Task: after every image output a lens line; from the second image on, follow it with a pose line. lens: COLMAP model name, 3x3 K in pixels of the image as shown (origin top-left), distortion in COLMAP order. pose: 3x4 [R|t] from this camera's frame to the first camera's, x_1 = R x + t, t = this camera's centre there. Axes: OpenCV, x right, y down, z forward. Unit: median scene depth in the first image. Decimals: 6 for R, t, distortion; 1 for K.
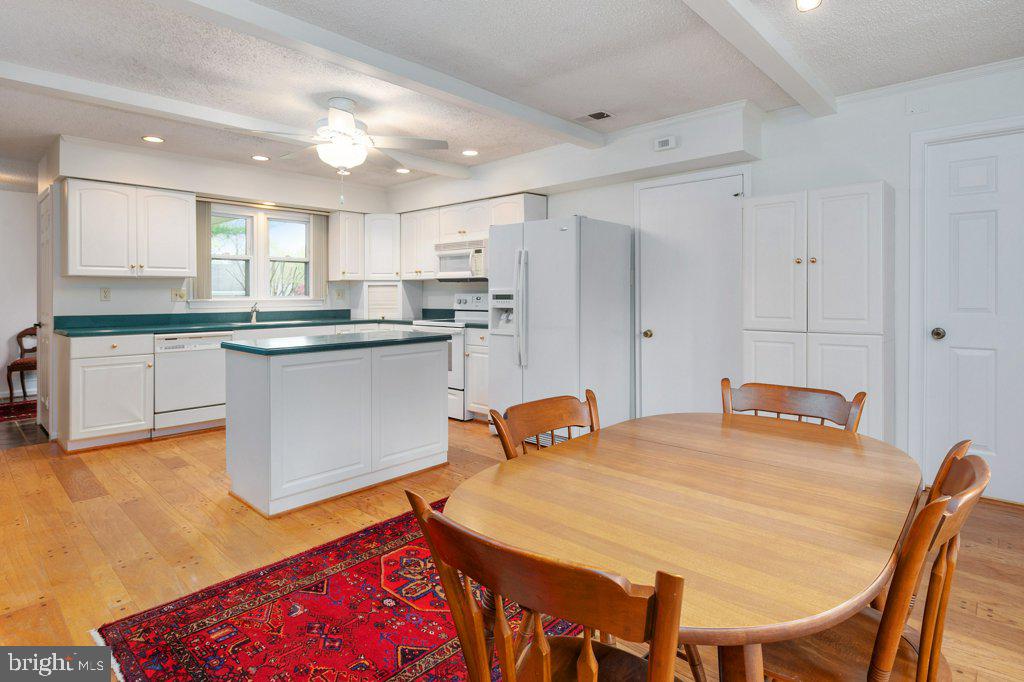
lens RADIAL K [[495.5, 0, 512.1], [0, 495.5, 344.9], [0, 0, 1]] dist [-0.002111, -0.000791]
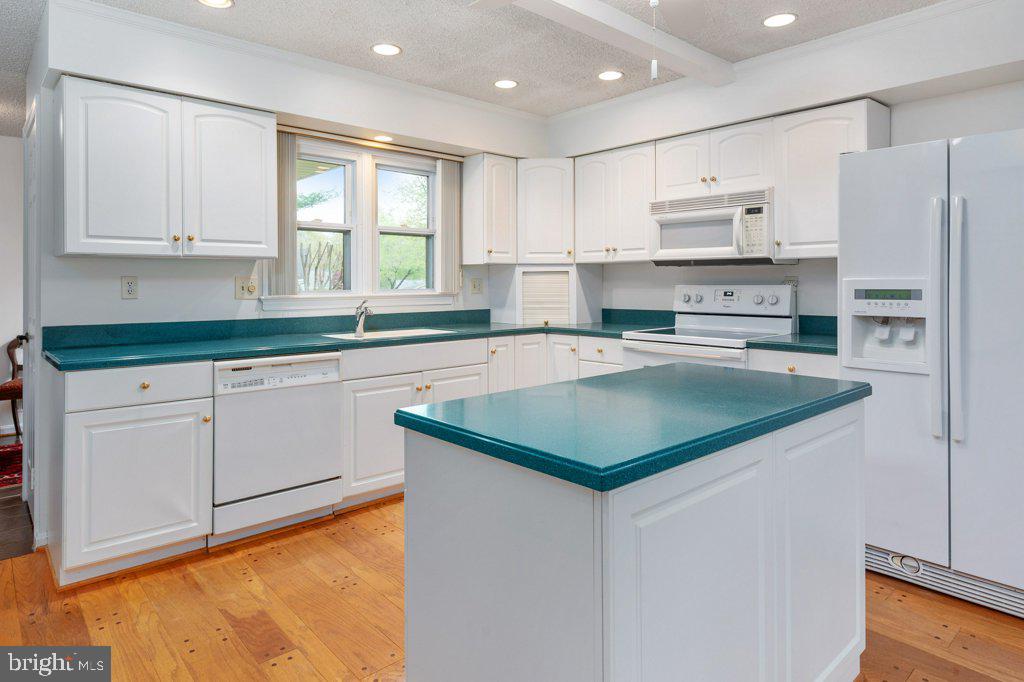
lens RADIAL K [[549.4, 0, 512.0], [0, 549.4, 341.0], [0, 0, 1]] dist [0.004399, 0.001221]
pose [[0.996614, 0.008608, -0.081767, -0.284518], [-0.008249, 0.999955, 0.004731, -0.040843], [0.081804, -0.004041, 0.996640, 0.346758]]
